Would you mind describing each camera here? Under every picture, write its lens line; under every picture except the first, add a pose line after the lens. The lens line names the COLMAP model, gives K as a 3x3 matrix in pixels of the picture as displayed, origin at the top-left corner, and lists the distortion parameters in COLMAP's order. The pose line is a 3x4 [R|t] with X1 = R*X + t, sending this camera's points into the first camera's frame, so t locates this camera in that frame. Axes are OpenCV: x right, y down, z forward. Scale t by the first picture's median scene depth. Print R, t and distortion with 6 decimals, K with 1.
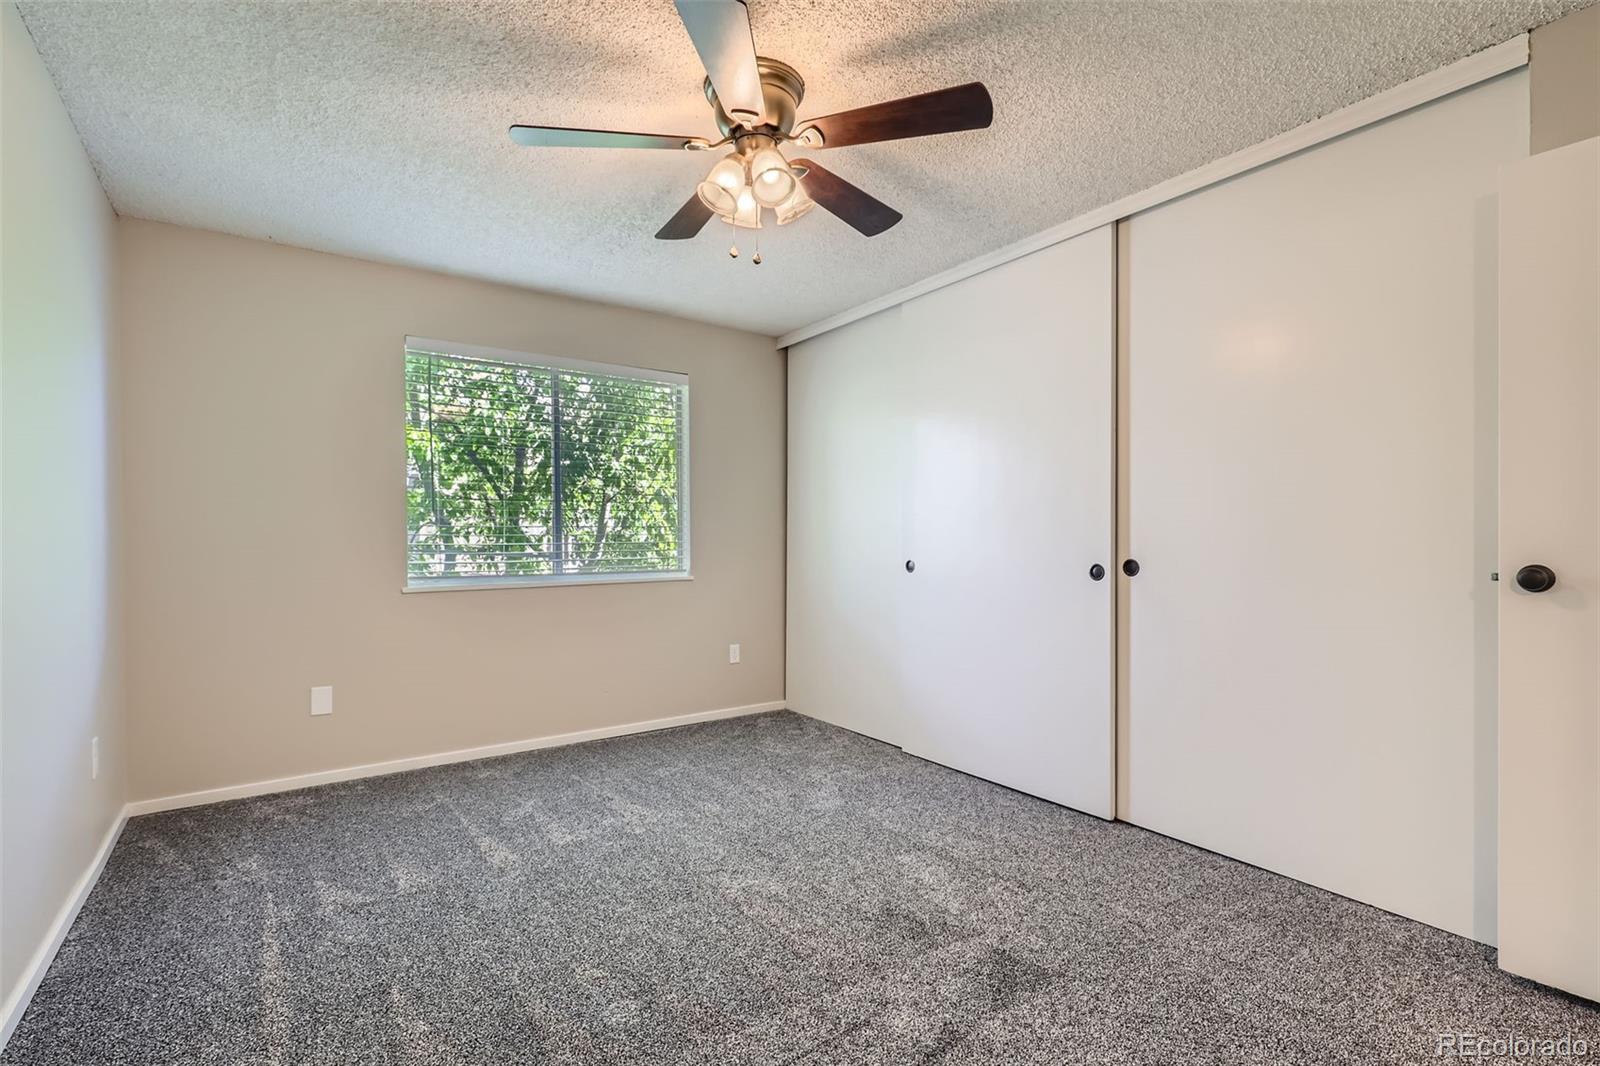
lens RADIAL K [[727.0, 0, 789.5], [0, 727.0, 539.1], [0, 0, 1]] dist [0.002097, -0.001113]
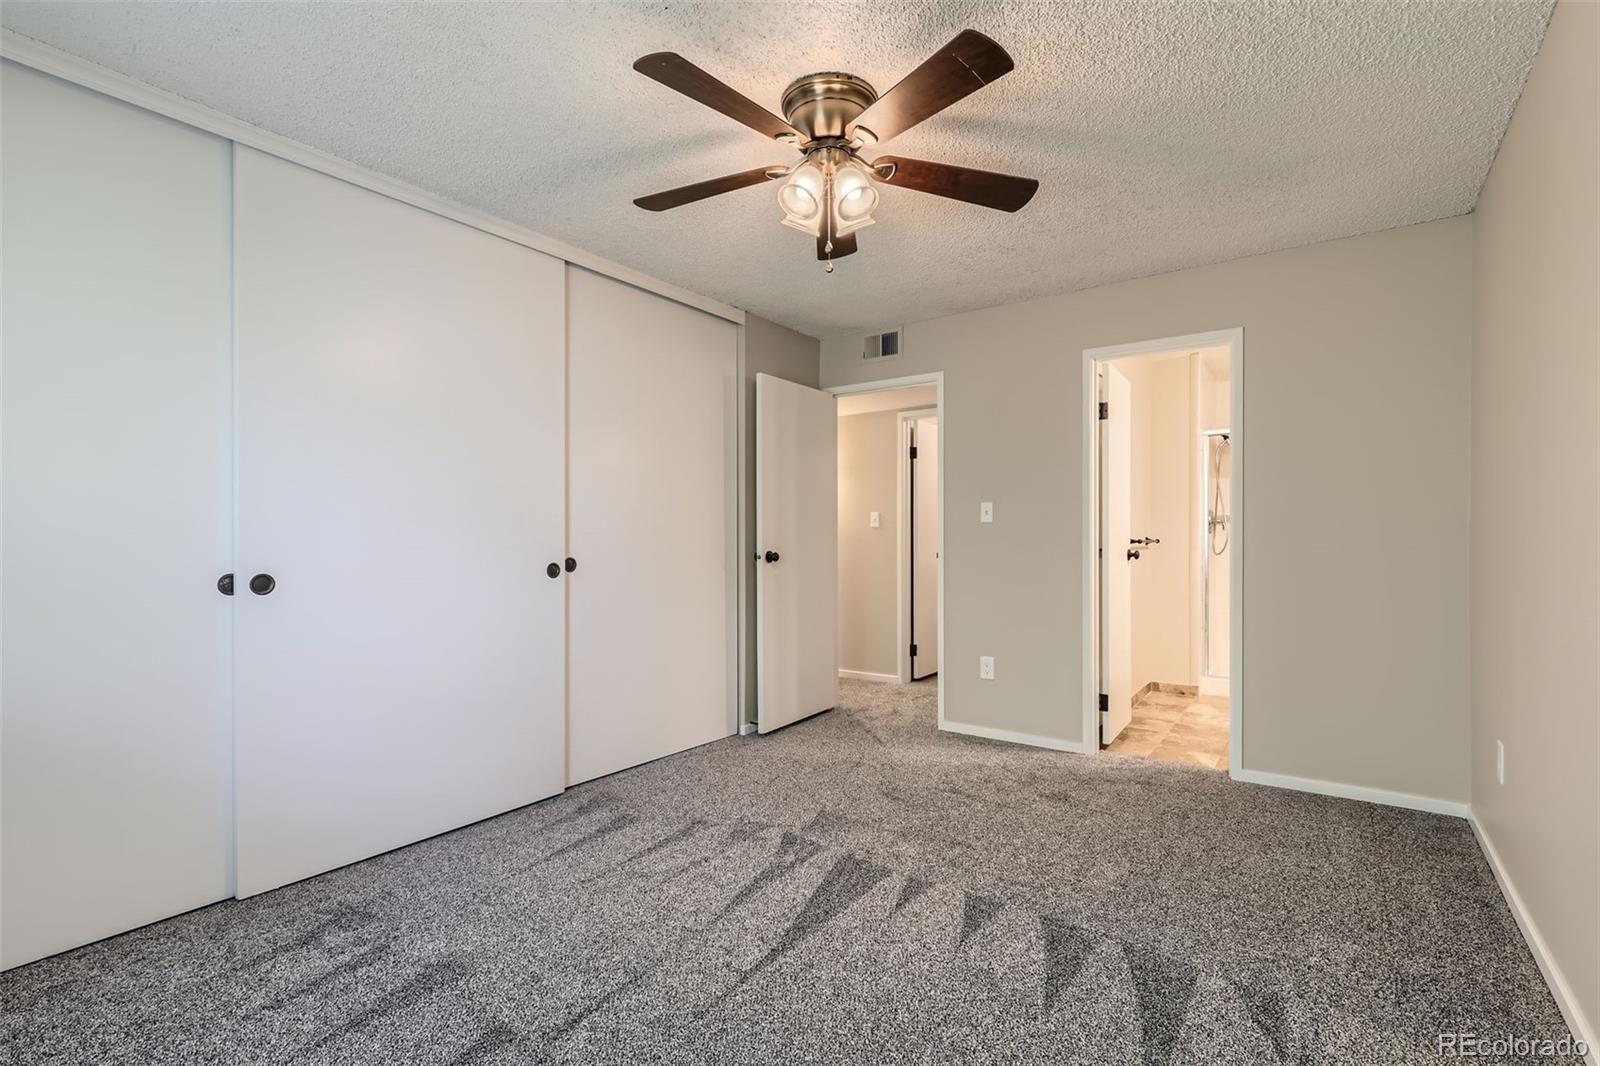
lens RADIAL K [[727.0, 0, 802.3], [0, 727.0, 538.8], [0, 0, 1]] dist [0.002097, -0.001113]
pose [[-0.327037, 0.014751, 0.944897, -0.741481], [0.010796, 0.999871, -0.011873, 0.015706], [-0.944950, 0.006318, -0.327154, 1.021043]]
